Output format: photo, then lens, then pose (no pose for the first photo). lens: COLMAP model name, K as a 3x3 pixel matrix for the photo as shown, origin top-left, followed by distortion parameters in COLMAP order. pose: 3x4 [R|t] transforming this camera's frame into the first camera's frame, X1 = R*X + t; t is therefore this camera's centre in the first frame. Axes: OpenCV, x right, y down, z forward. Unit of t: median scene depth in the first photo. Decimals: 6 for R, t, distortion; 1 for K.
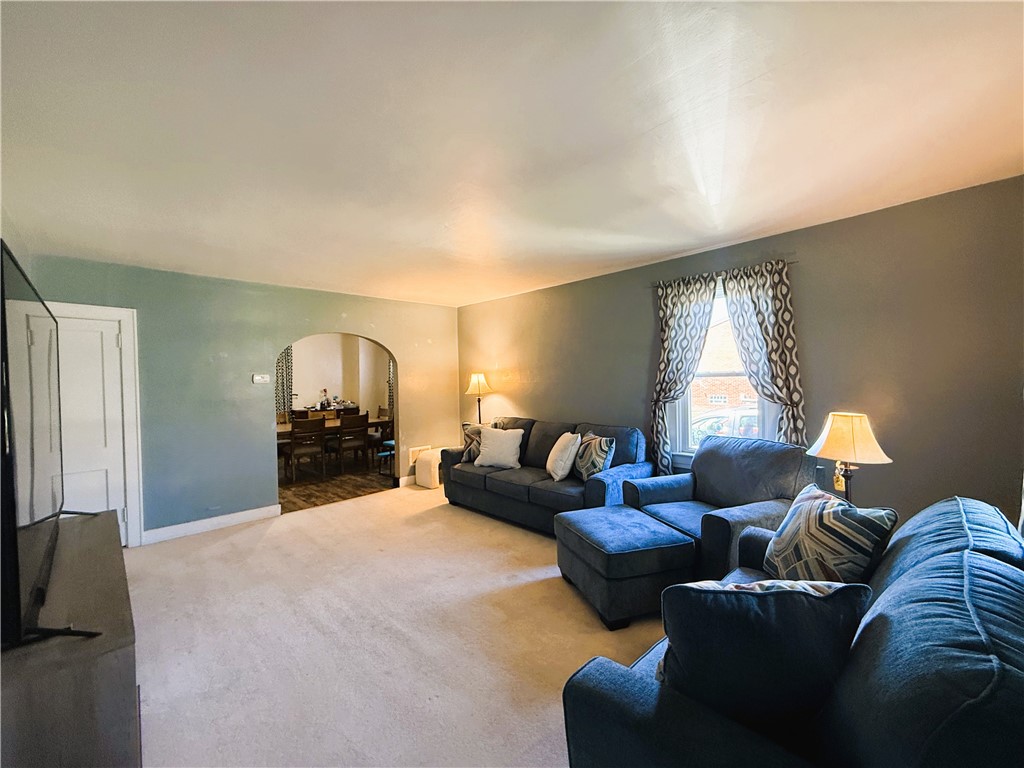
lens RADIAL K [[411.0, 0, 510.1], [0, 411.0, 386.2], [0, 0, 1]] dist [0.003223, 0.000193]
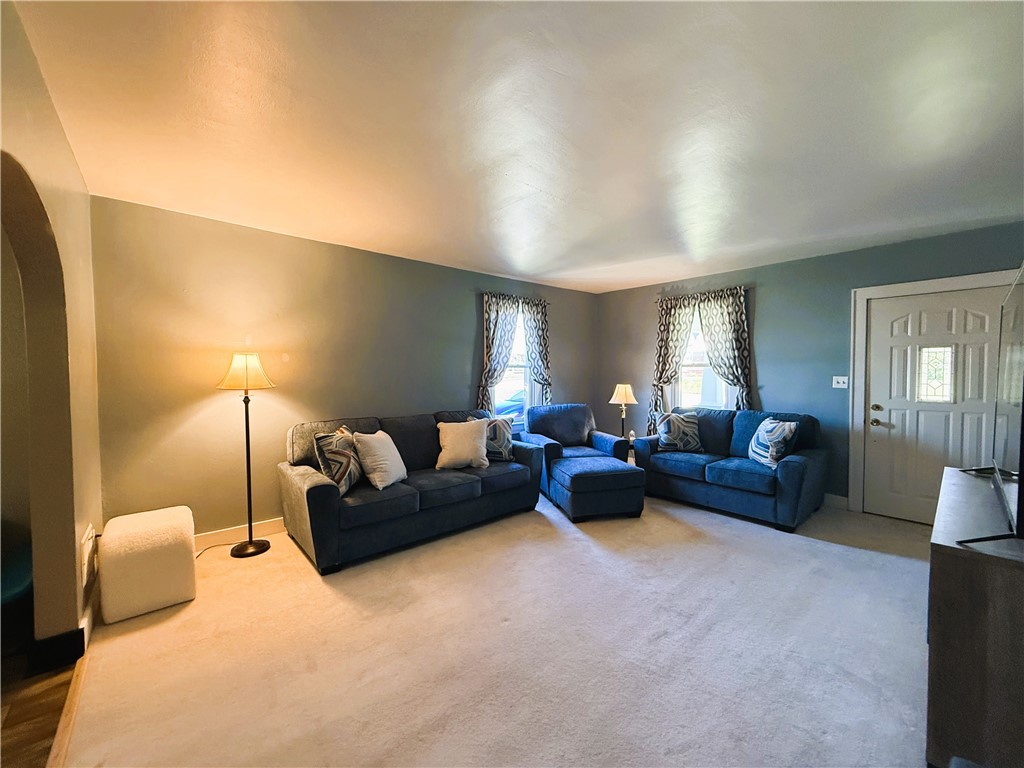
lens RADIAL K [[411.0, 0, 508.0], [0, 411.0, 382.0], [0, 0, 1]] dist [0.003223, 0.000193]
pose [[0.048459, -0.009801, 0.998777, -0.908062], [0.011341, 0.999893, 0.009262, 0.013852], [-0.998761, 0.010879, 0.048565, 0.909539]]
